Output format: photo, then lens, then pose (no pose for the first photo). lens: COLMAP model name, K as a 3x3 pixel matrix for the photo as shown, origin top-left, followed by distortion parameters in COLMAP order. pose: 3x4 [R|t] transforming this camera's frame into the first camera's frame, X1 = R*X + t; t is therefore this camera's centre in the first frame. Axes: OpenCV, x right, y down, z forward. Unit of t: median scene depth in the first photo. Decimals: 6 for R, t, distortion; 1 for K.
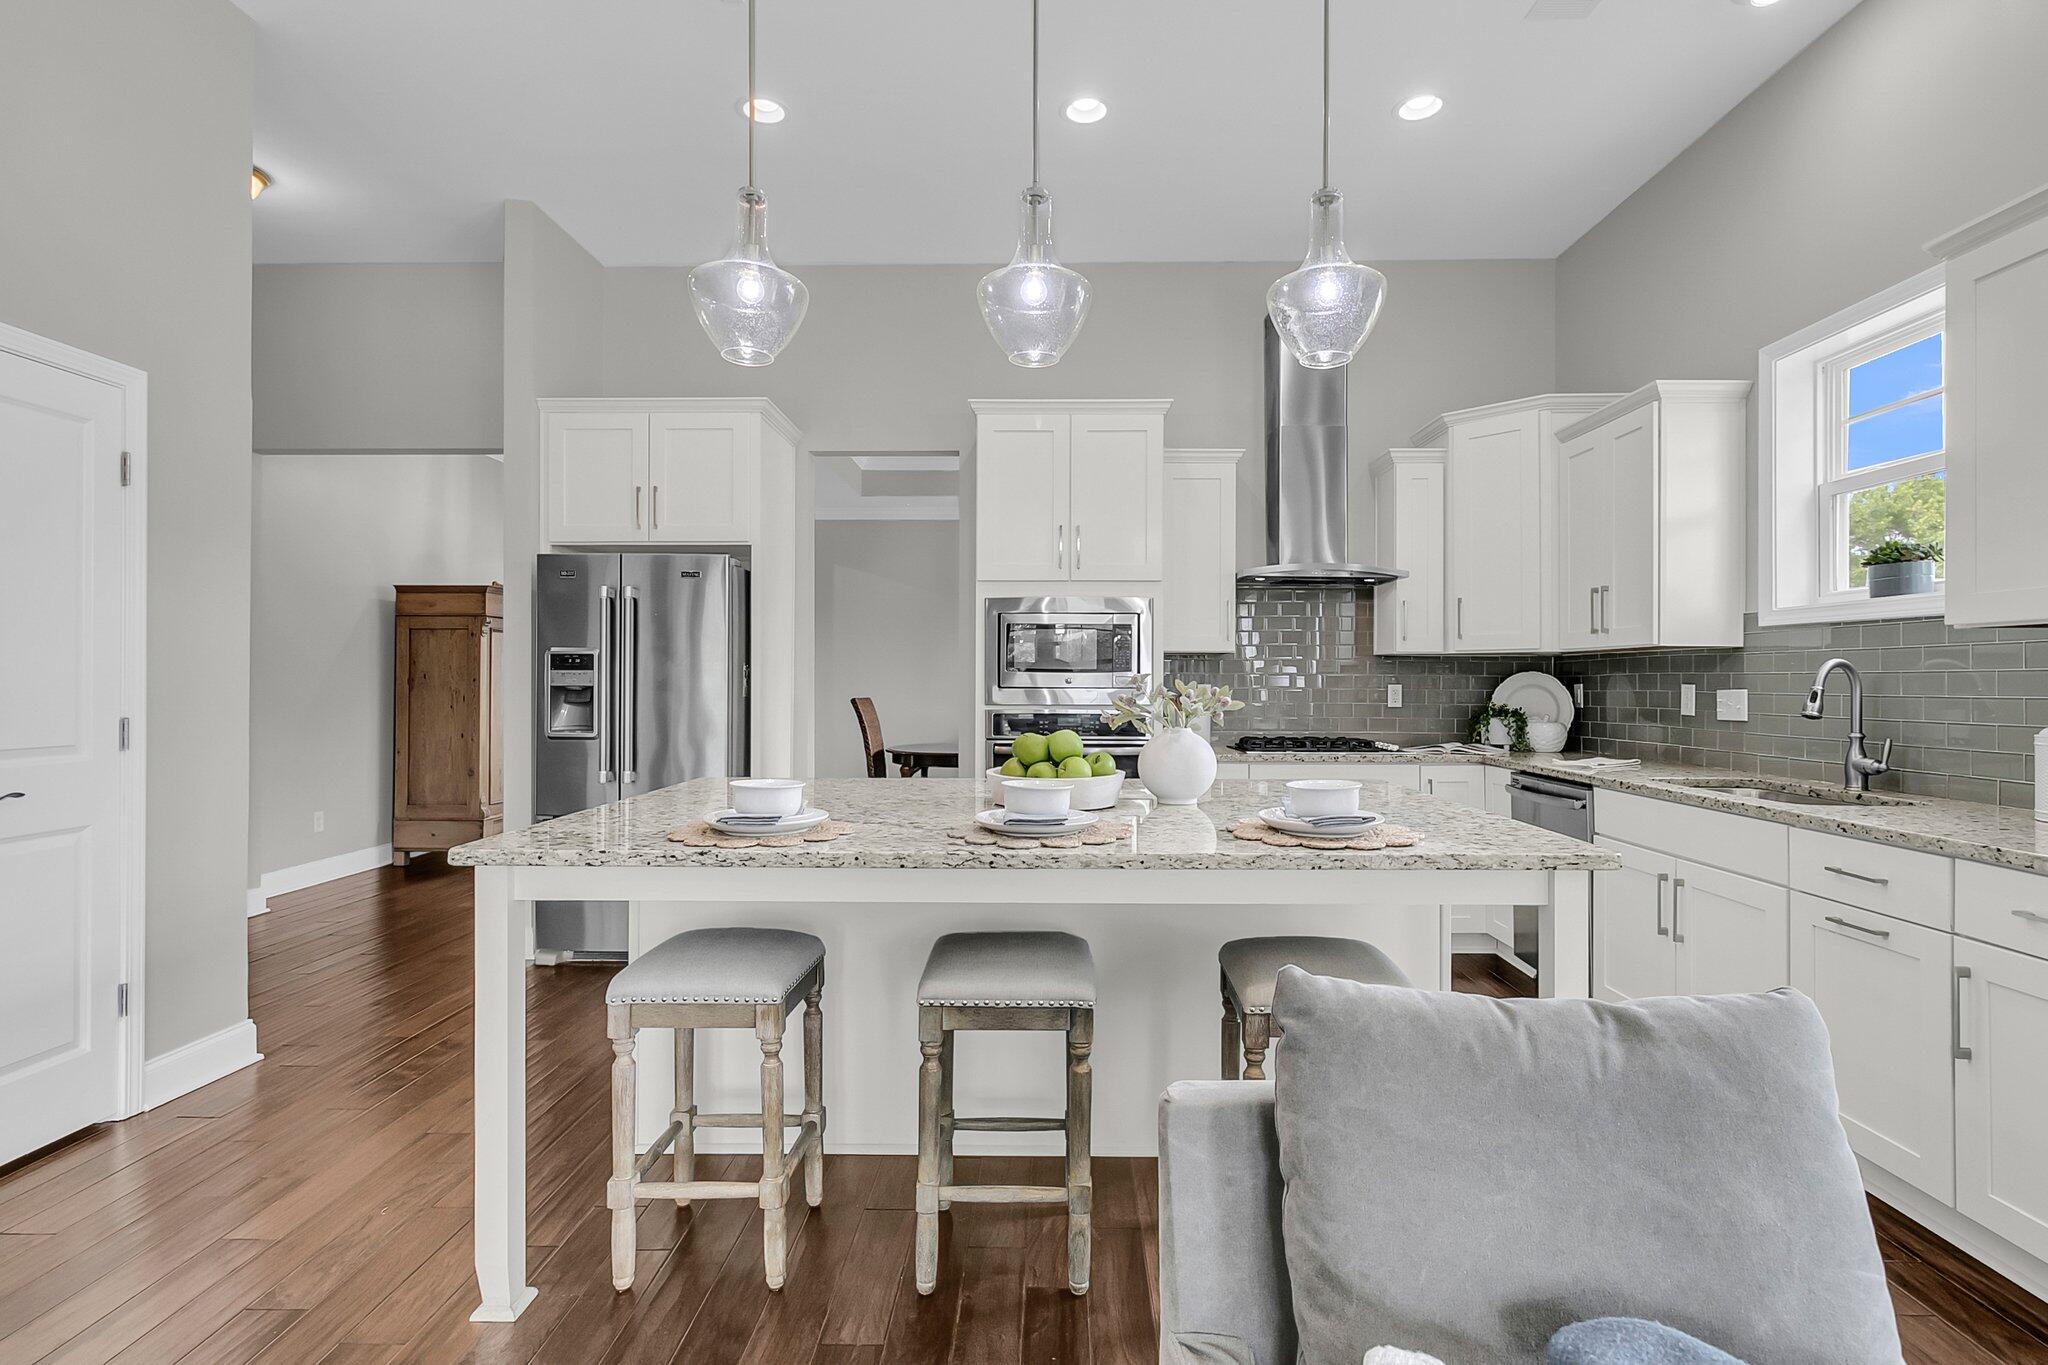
lens RADIAL K [[985.7, 0, 1037.5], [0, 985.7, 675.4], [0, 0, 1]] dist [0.000038, 0.001124]
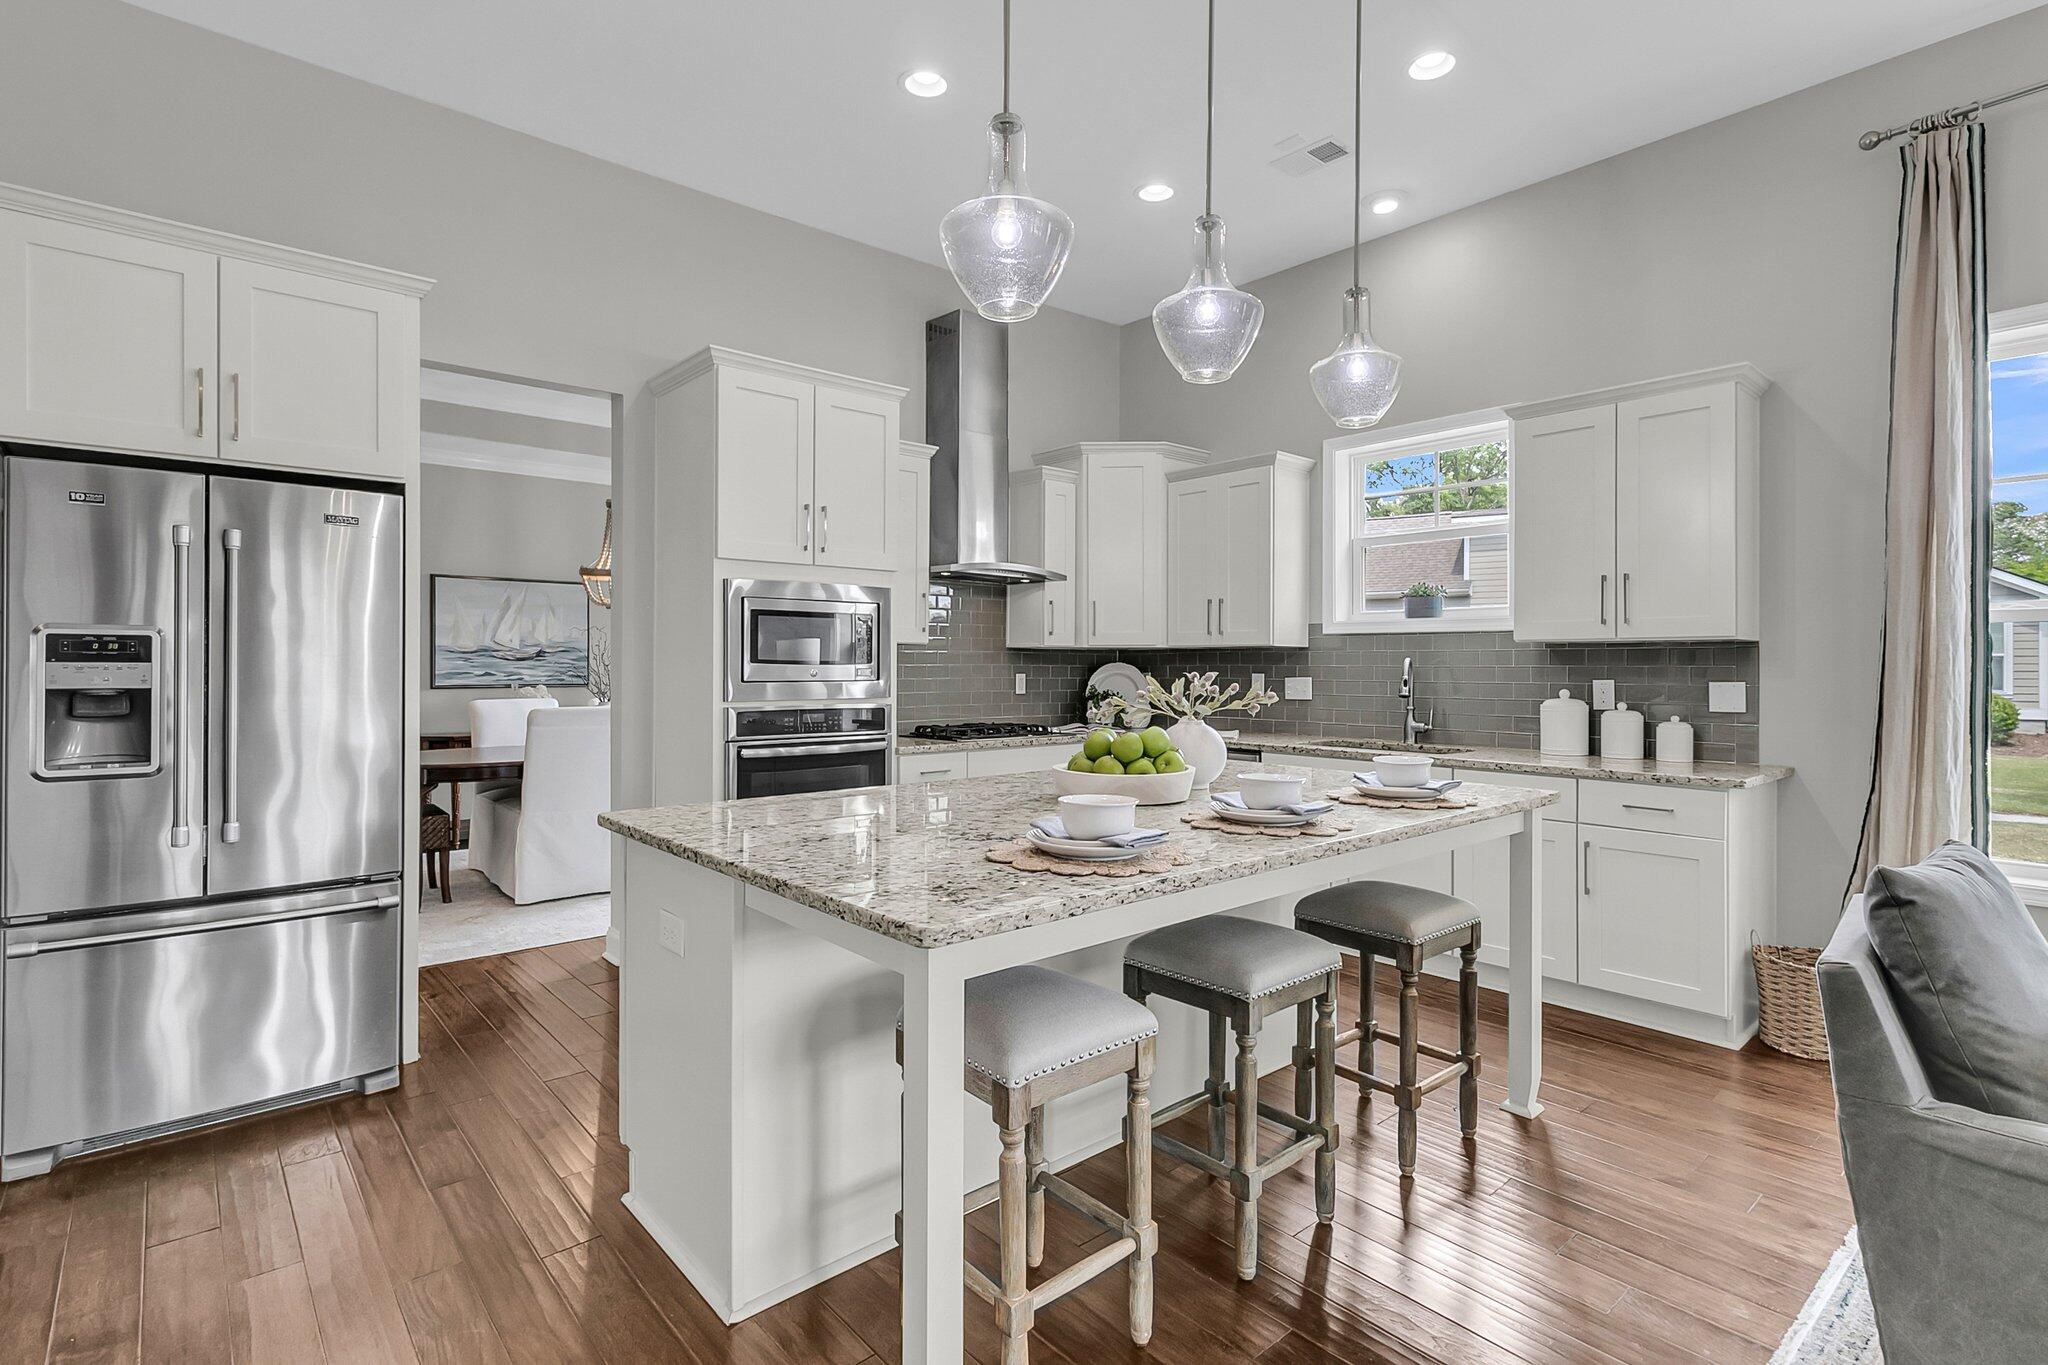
lens RADIAL K [[985.7, 0, 1030.6], [0, 985.7, 661.7], [0, 0, 1]] dist [0.000038, 0.001124]
pose [[0.739892, 0.000778, 0.672726, -0.457657], [-0.003698, 0.999989, 0.002911, -0.009488], [-0.672716, -0.004642, 0.739886, 0.185091]]
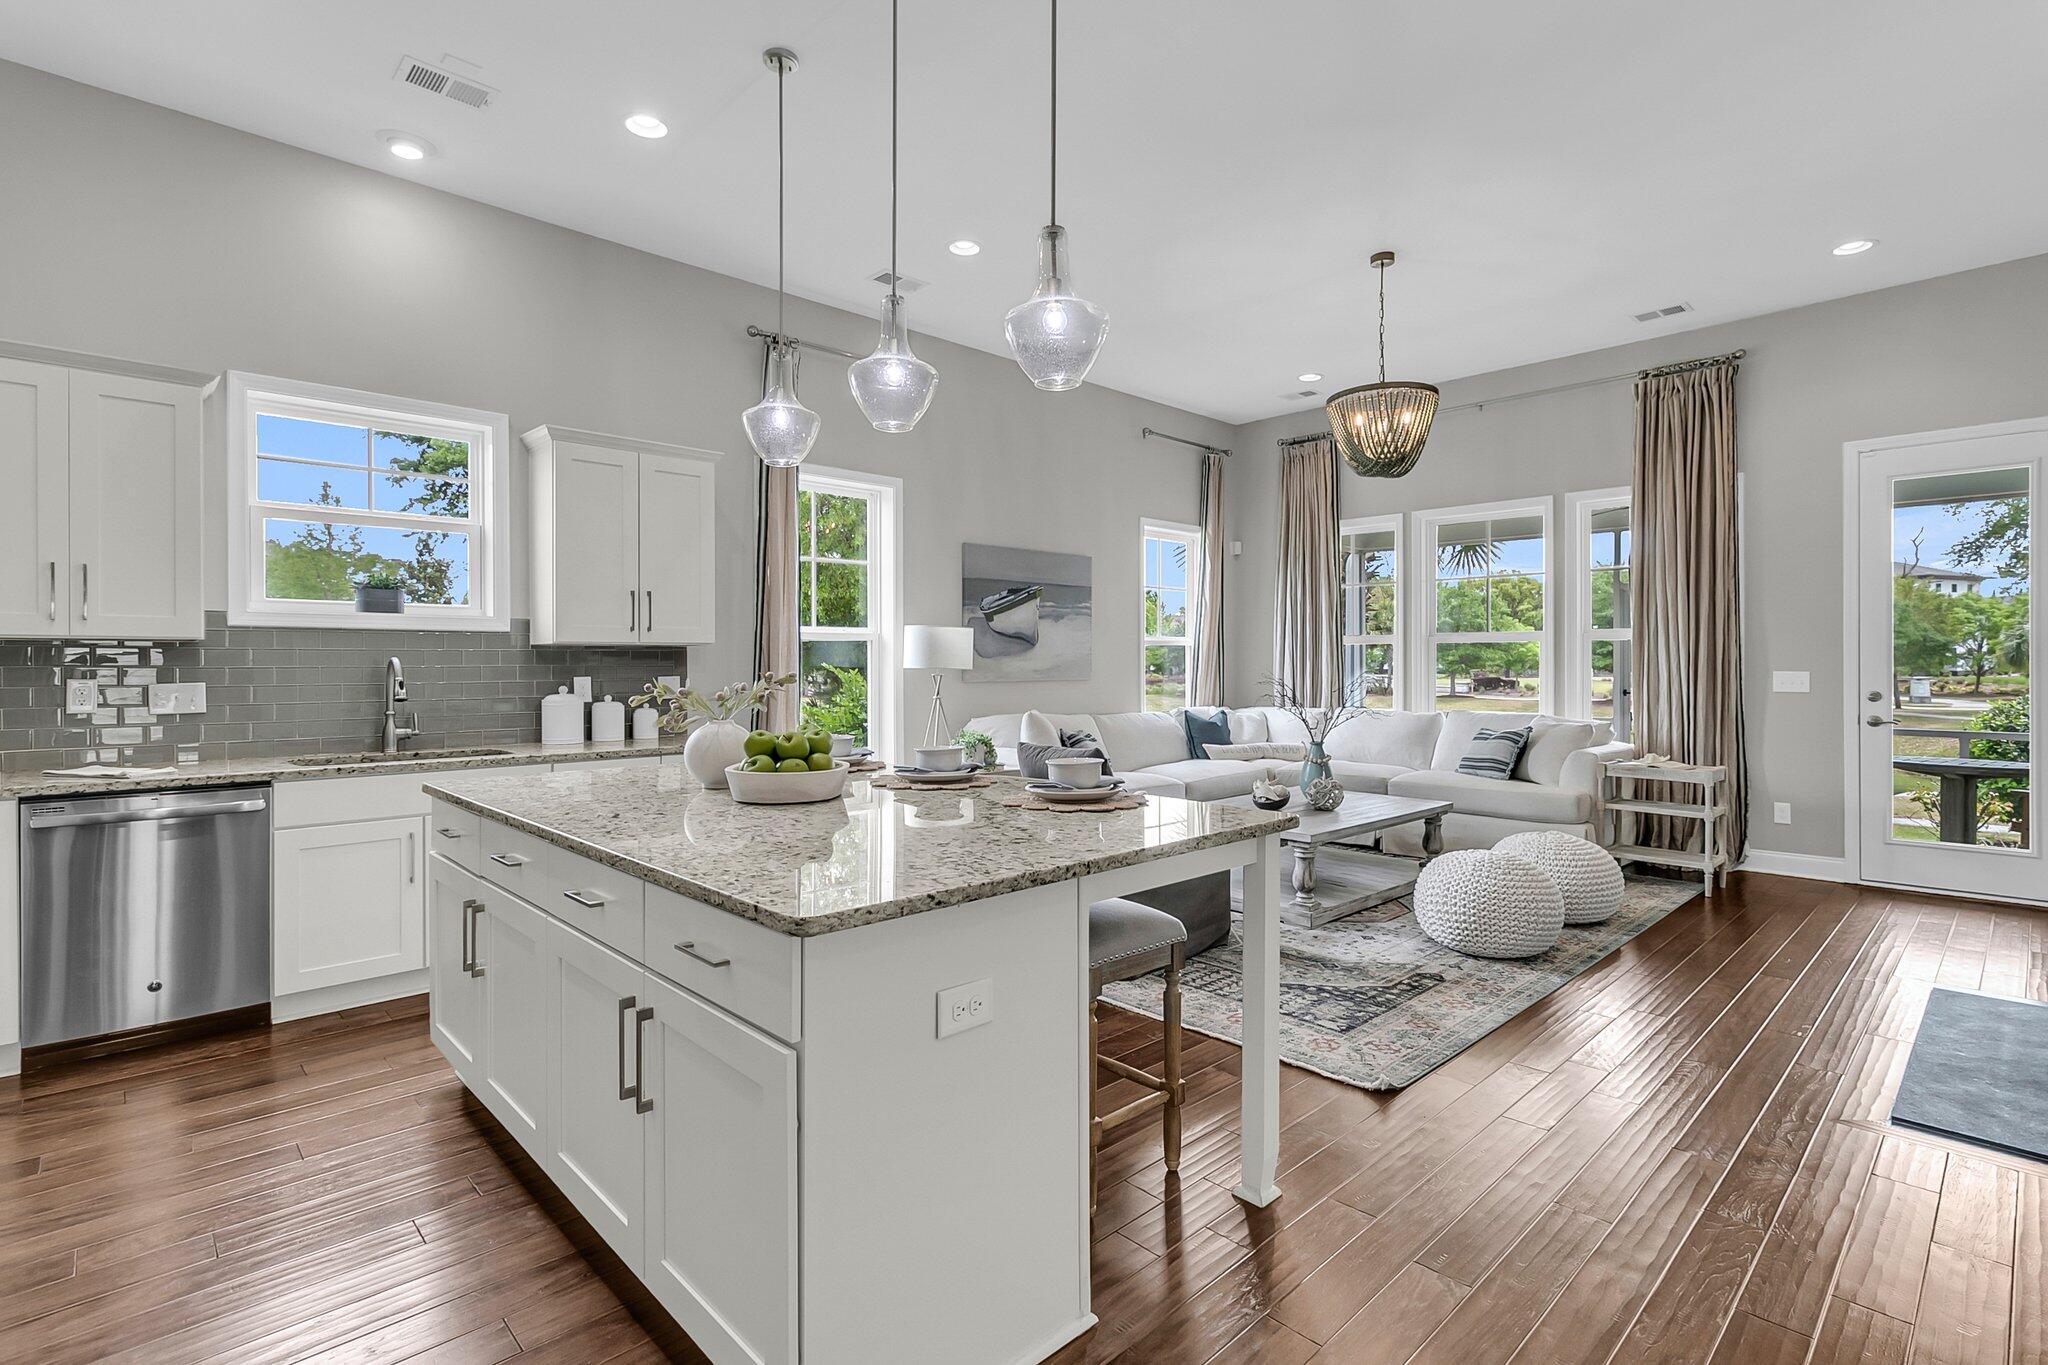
lens RADIAL K [[985.7, 0, 1030.8], [0, 985.7, 664.0], [0, 0, 1]] dist [0.000038, 0.001124]
pose [[-0.712673, -0.002805, 0.701491, -0.554222], [-0.002942, 0.999995, 0.001010, -0.008440], [-0.701490, -0.001344, -0.712678, 0.962240]]
